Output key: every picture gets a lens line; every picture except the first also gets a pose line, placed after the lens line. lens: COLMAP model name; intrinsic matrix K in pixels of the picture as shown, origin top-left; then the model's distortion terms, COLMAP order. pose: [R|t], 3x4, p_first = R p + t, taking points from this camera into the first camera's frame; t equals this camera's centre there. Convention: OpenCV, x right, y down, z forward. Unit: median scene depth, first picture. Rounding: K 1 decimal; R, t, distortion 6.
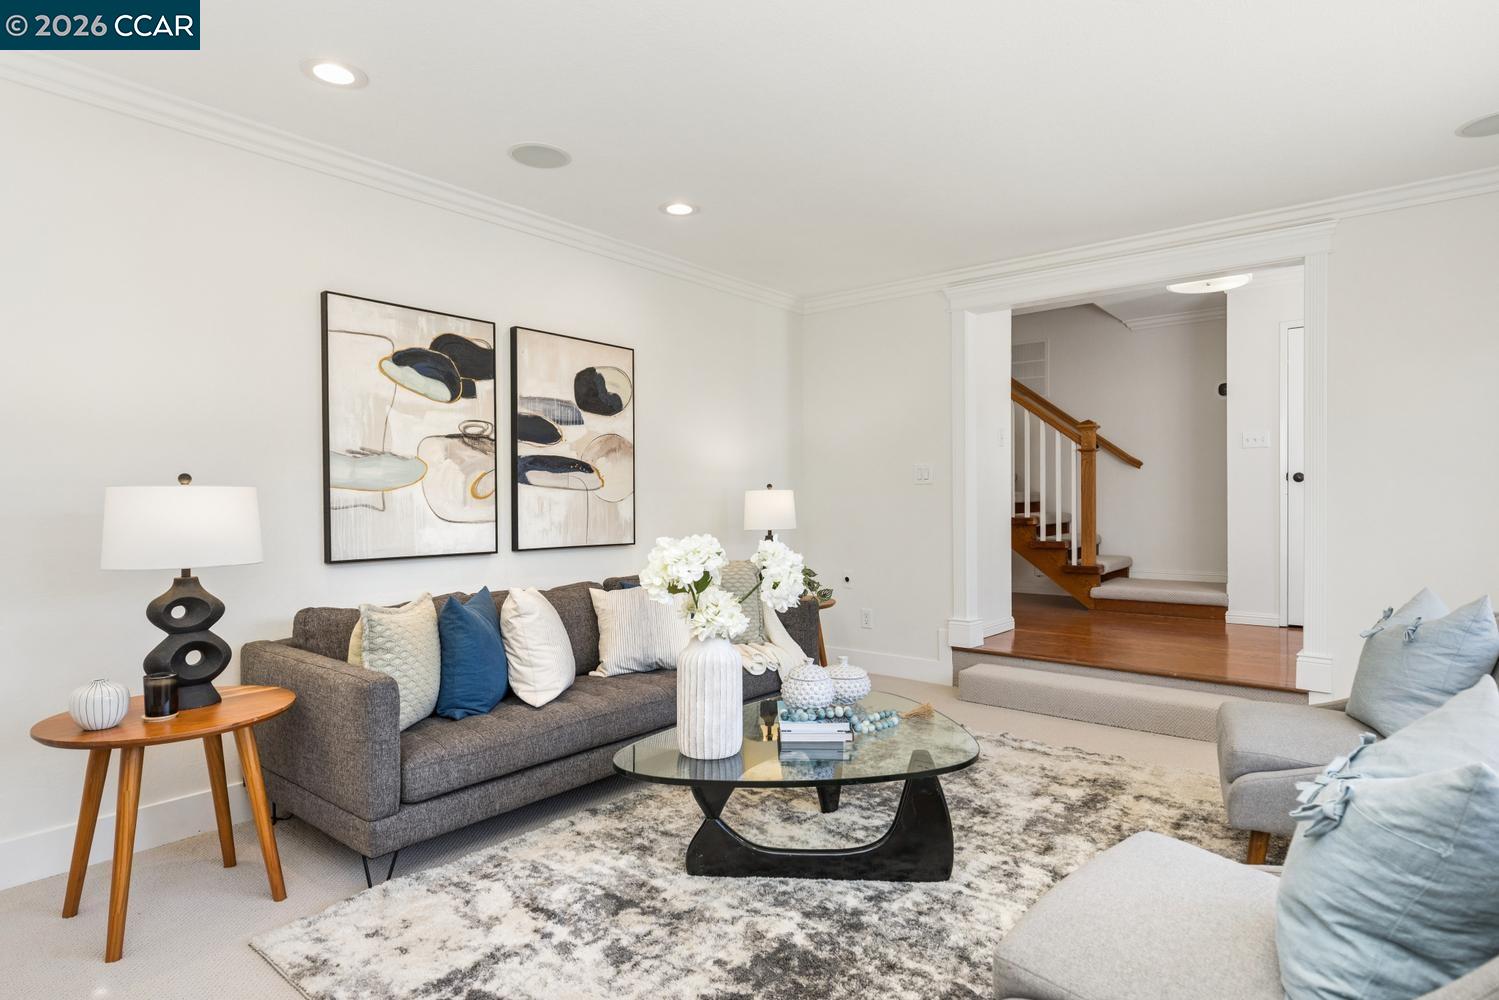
lens RADIAL K [[815.2, 0, 750.7], [0, 815.2, 496.5], [0, 0, 1]] dist [-0.000496, -0.000048]
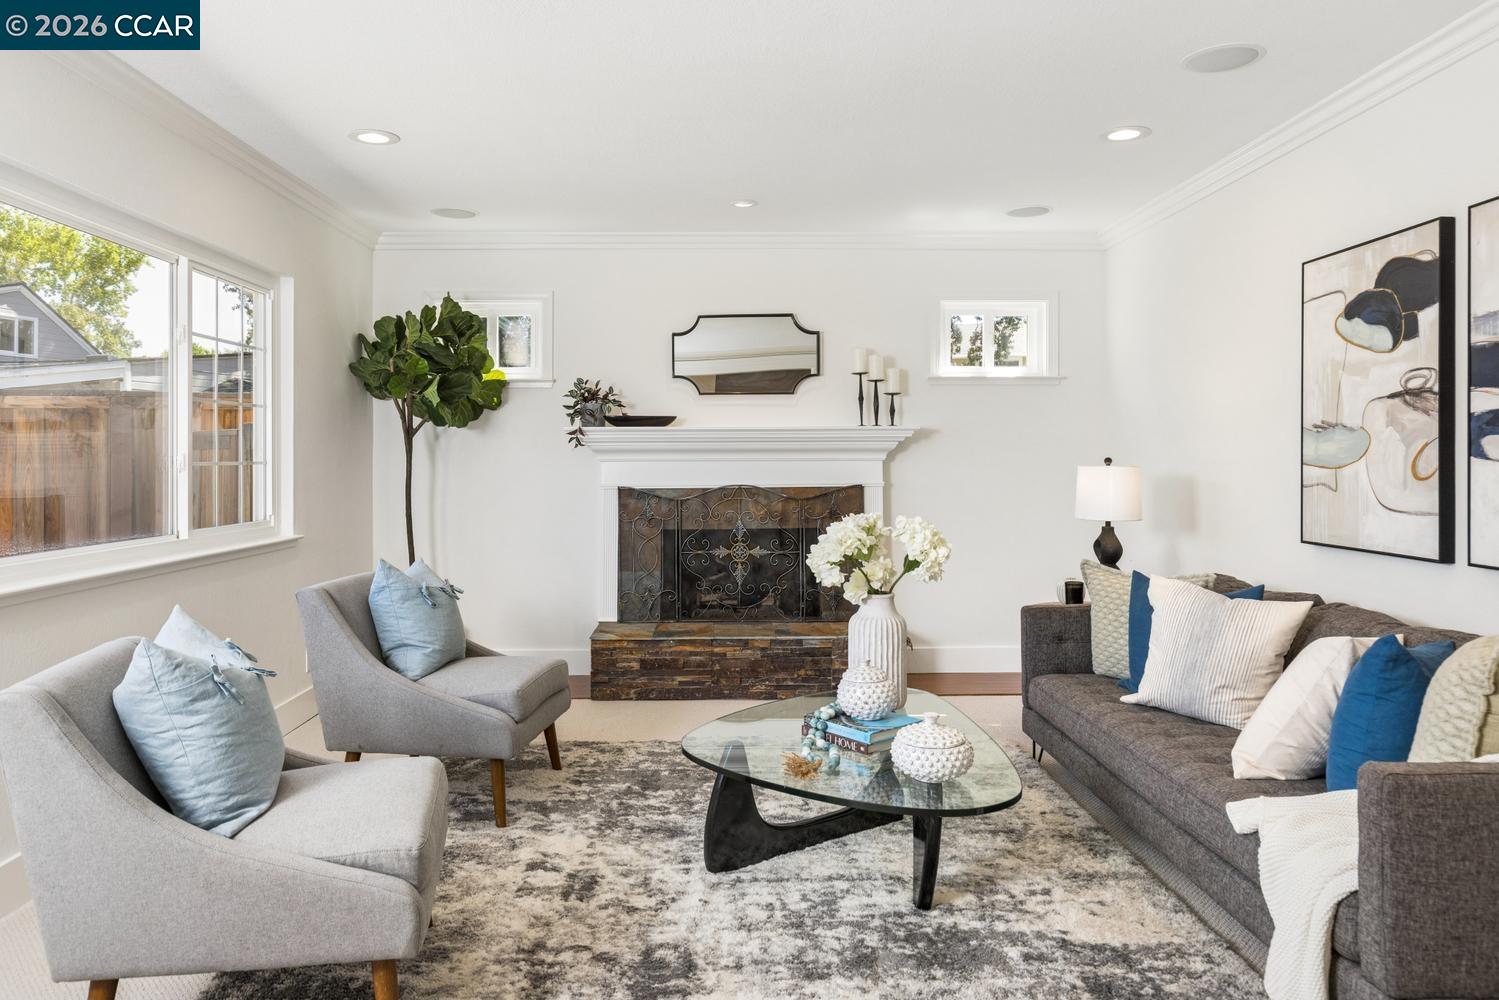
lens RADIAL K [[1059.3, 0, 749.7], [0, 1059.3, 491.5], [0, 0, 1]] dist [-0.004171, -0.001430]
pose [[-0.748253, 0.013115, -0.663284, 0.721345], [-0.008115, 0.999549, 0.028919, -0.009363], [0.663364, 0.027021, -0.747809, 1.343273]]
